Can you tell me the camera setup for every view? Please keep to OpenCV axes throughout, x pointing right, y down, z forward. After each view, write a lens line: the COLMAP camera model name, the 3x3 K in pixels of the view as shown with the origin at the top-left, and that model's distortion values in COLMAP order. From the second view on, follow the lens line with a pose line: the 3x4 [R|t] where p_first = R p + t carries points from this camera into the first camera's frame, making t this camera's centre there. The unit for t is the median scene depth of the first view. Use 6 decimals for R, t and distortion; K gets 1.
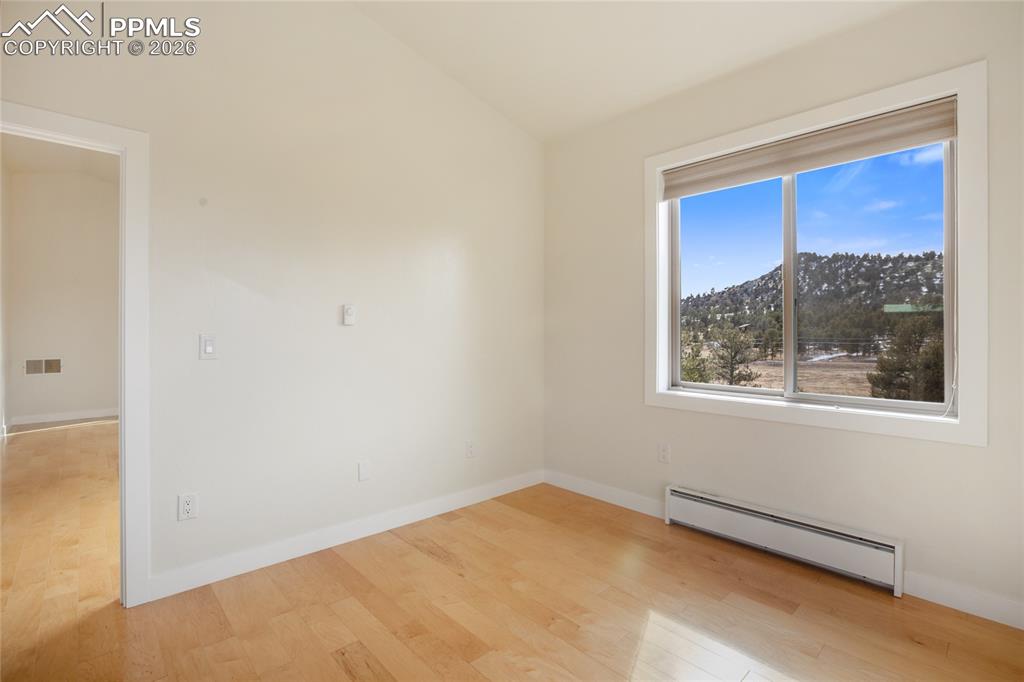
lens RADIAL K [[474.4, 0, 504.2], [0, 474.4, 336.6], [0, 0, 1]] dist [-0.021459, 0.005361]
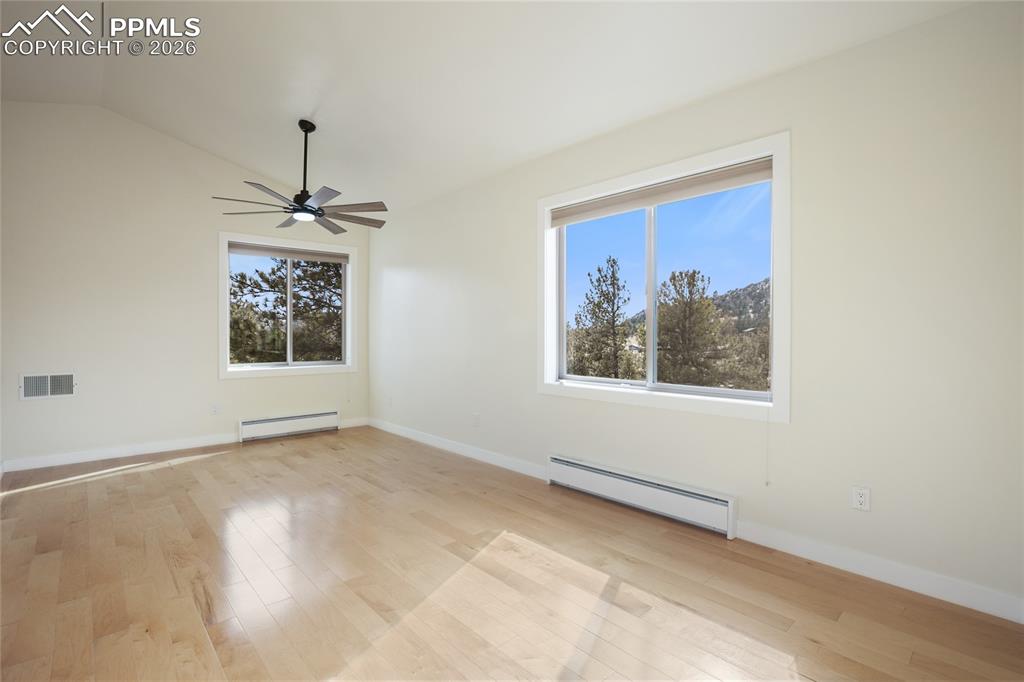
lens RADIAL K [[474.4, 0, 535.7], [0, 474.4, 340.8], [0, 0, 1]] dist [-0.021459, 0.005361]
pose [[0.998781, 0.003407, 0.049247, 0.235942], [-0.003655, 0.999981, 0.004947, -0.002229], [-0.049229, -0.005121, 0.998774, -0.283393]]
